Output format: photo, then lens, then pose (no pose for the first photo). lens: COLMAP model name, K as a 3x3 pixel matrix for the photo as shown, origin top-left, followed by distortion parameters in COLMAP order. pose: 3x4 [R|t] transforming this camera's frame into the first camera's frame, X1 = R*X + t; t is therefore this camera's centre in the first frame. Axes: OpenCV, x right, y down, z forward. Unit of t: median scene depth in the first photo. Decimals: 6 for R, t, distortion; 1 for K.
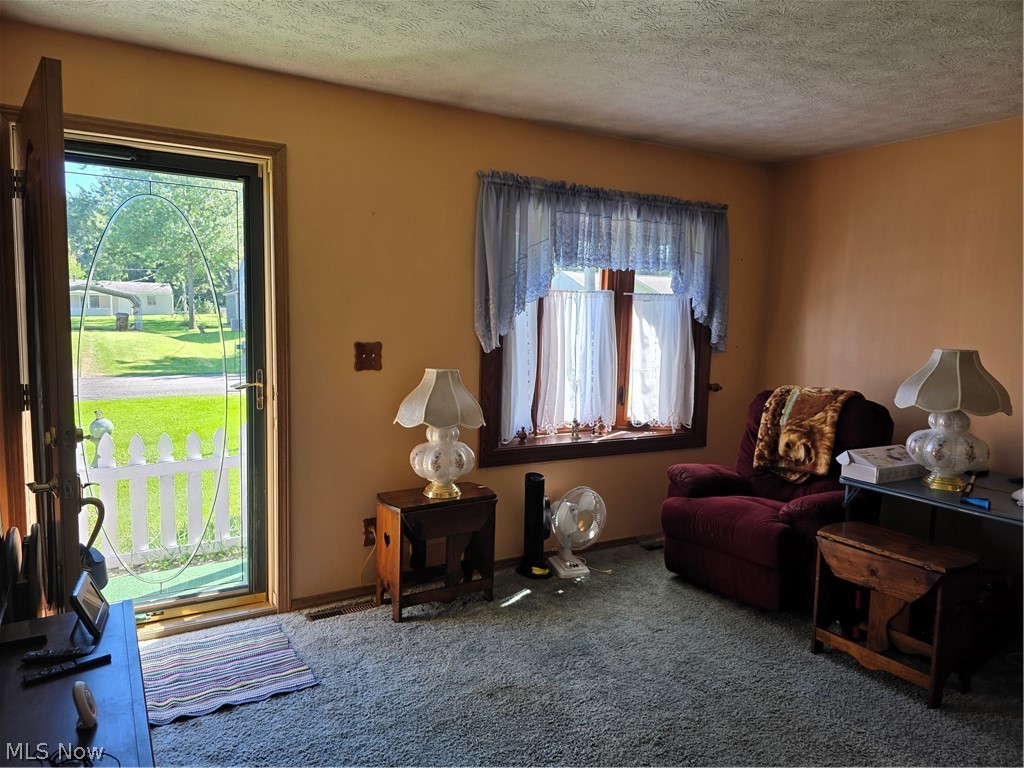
lens RADIAL K [[697.6, 0, 510.2], [0, 697.6, 376.9], [0, 0, 1]] dist [0.077342, -0.076558]
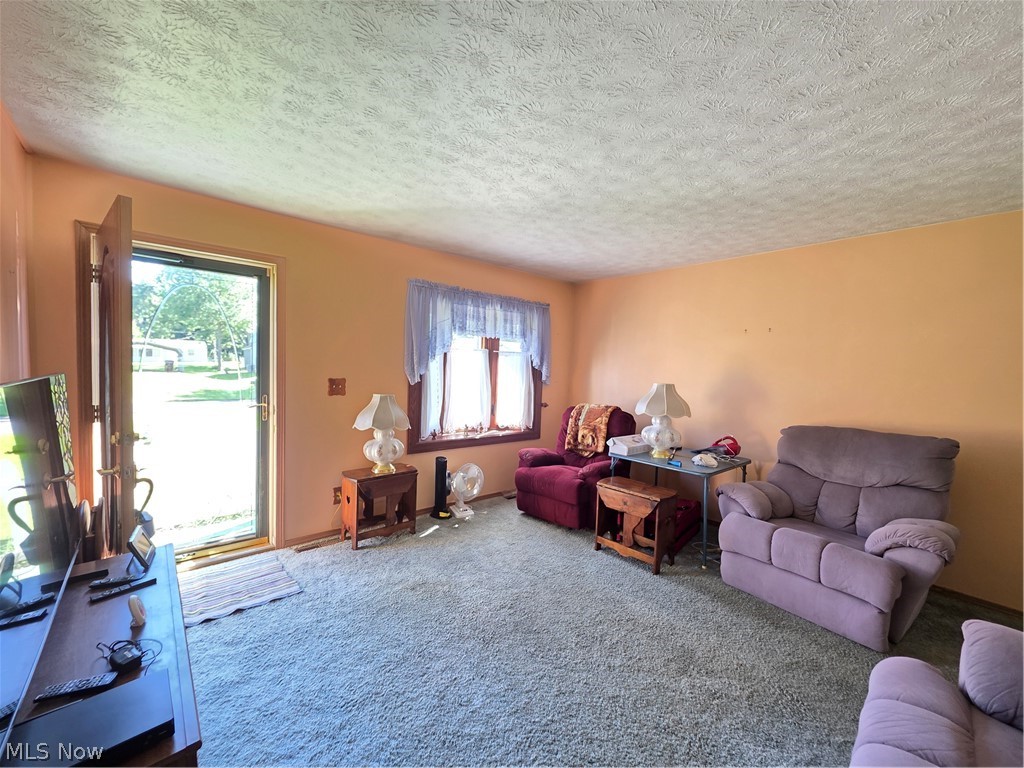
lens RADIAL K [[419.0, 0, 512.0], [0, 419.0, 384.0], [0, 0, 1]] dist [0.001227, 0.000344]
pose [[0.982708, 0.001359, 0.185155, 0.016094], [0.006686, 0.999060, -0.042820, 0.008207], [-0.185039, 0.043318, 0.981776, -0.032751]]
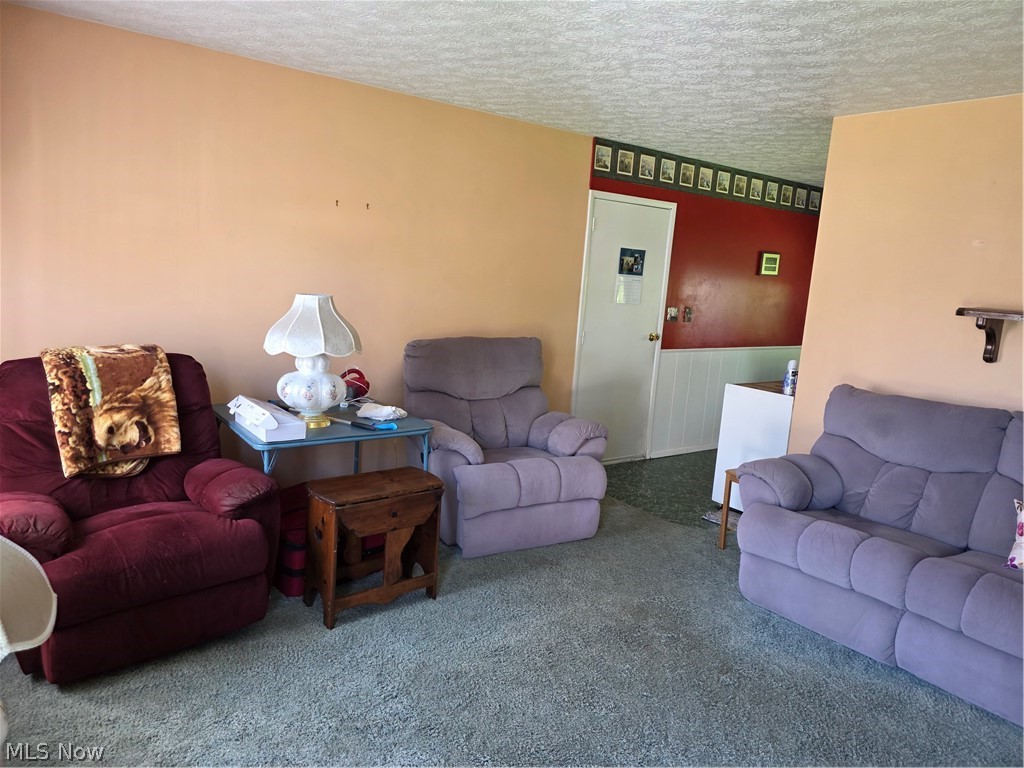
lens RADIAL K [[697.6, 0, 510.2], [0, 697.6, 376.9], [0, 0, 1]] dist [0.077342, -0.076558]
pose [[-0.110121, -0.184098, 0.976720, -0.391787], [0.019151, 0.982121, 0.187275, -0.094922], [-0.993734, 0.039328, -0.104627, 0.731368]]
